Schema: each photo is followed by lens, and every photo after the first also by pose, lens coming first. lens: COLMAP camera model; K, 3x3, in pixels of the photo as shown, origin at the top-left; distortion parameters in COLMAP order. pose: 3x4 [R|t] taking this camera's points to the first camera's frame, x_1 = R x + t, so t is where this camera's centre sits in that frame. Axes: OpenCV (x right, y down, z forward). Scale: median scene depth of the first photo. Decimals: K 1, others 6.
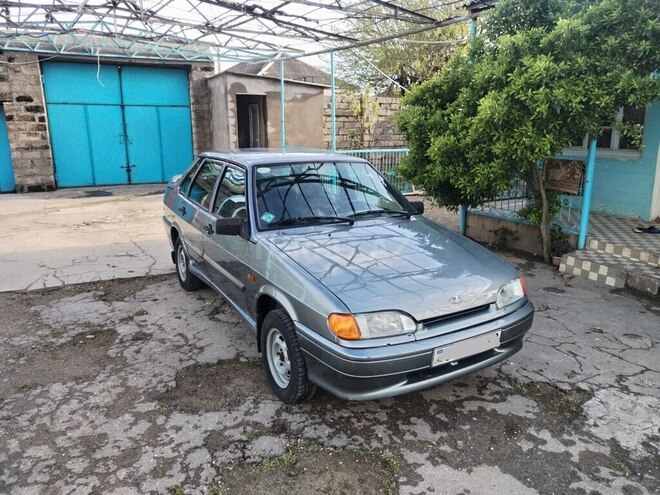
lens RADIAL K [[477.7, 0, 330.9], [0, 477.7, 272.8], [0, 0, 1]] dist [0.021385, -0.023465]
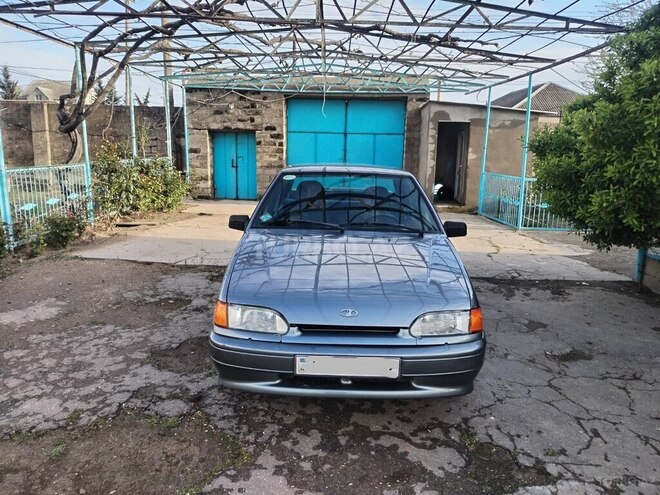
lens RADIAL K [[477.7, 0, 327.2], [0, 477.7, 259.2], [0, 0, 1]] dist [0.021385, -0.023465]
pose [[0.854012, 0.130337, -0.503662, 0.151528], [-0.176649, 0.983241, -0.045084, 0.003513], [0.489345, 0.127474, 0.862724, 0.041205]]
